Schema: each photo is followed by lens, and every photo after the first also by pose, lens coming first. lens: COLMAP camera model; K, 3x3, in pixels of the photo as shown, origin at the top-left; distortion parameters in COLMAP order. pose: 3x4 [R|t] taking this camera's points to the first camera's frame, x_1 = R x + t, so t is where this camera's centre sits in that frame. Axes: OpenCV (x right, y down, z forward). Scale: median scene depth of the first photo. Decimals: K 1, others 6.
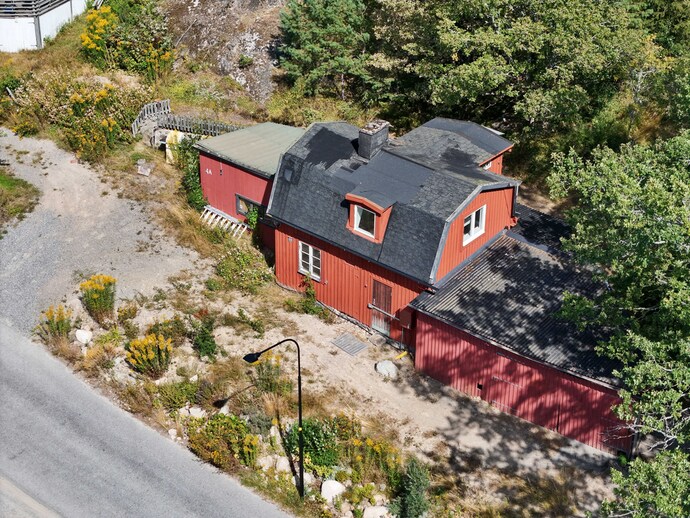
lens RADIAL K [[1404.8, 0, 345.0], [0, 1404.8, 259.0], [0, 0, 1]] dist [-0.136495, -0.047206]
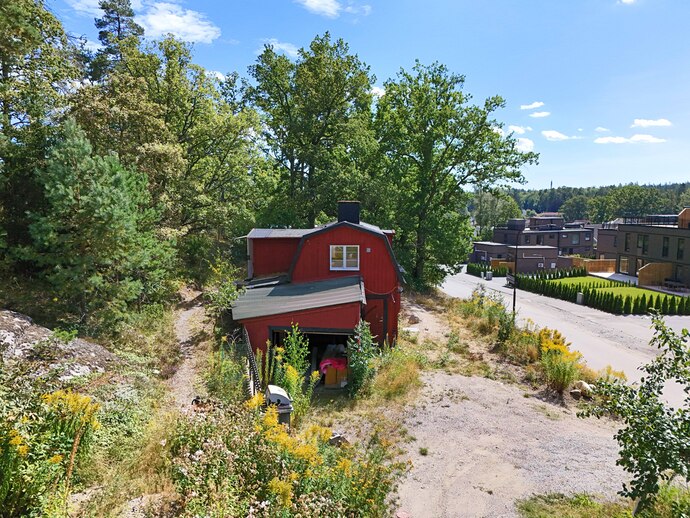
lens RADIAL K [[500.9, 0, 345.0], [0, 500.9, 259.0], [0, 0, 1]] dist [0.074376, -0.067699]
pose [[-0.616111, -0.101606, 0.781078, -0.358676], [0.404563, 0.810024, 0.424488, -0.252969], [-0.675822, 0.577527, -0.457959, 1.226932]]
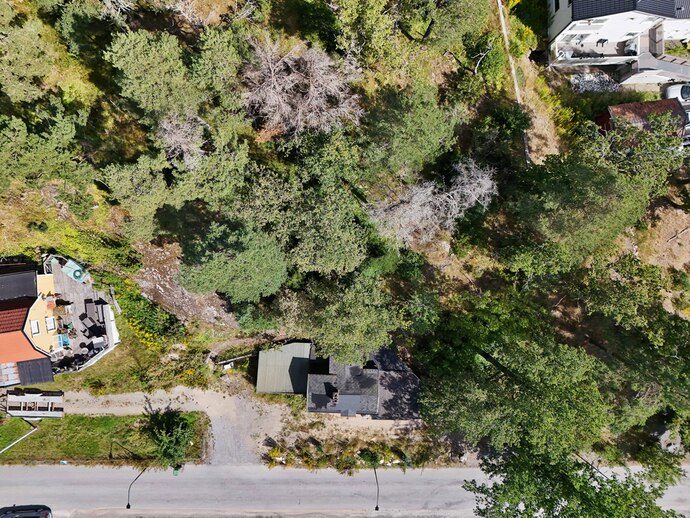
lens RADIAL K [[500.9, 0, 345.0], [0, 500.9, 259.0], [0, 0, 1]] dist [0.074376, -0.067699]
pose [[0.797763, -0.602811, 0.013889, 0.188824], [0.298230, 0.414490, 0.859801, -1.070024], [-0.524054, -0.681775, 0.510441, 0.635990]]
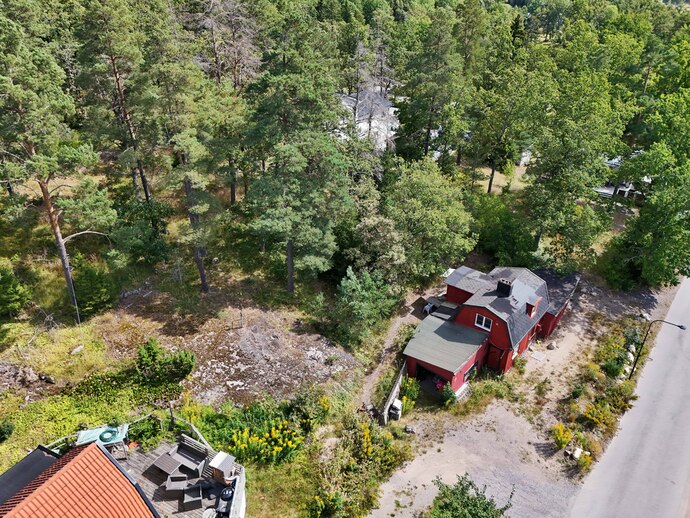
lens RADIAL K [[500.9, 0, 345.0], [0, 500.9, 259.0], [0, 0, 1]] dist [0.074376, -0.067699]
pose [[0.003691, -0.512878, 0.858454, -0.634050], [0.512408, 0.738164, 0.438808, -0.588715], [-0.858734, 0.438259, 0.265527, 0.963187]]
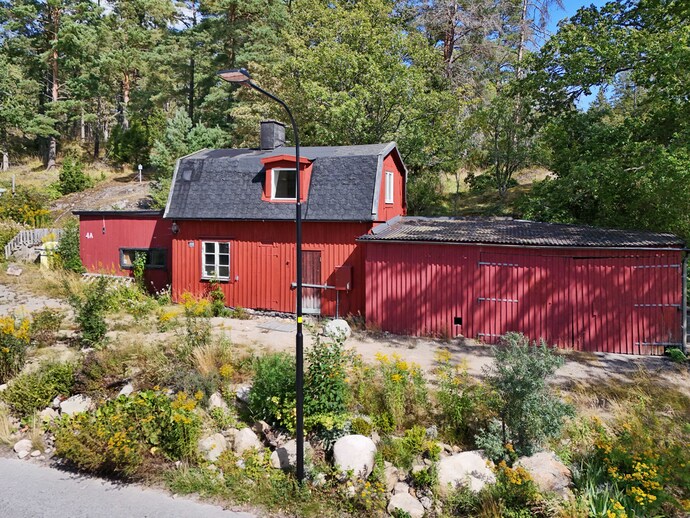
lens RADIAL K [[524.9, 0, 344.4], [0, 524.9, 217.6], [0, 0, 1]] dist [0.047409, -0.002777]
pose [[0.925024, -0.012717, 0.379695, -0.078603], [0.204216, 0.859409, -0.468735, 0.158481], [-0.320353, 0.511131, 0.797571, 0.684689]]
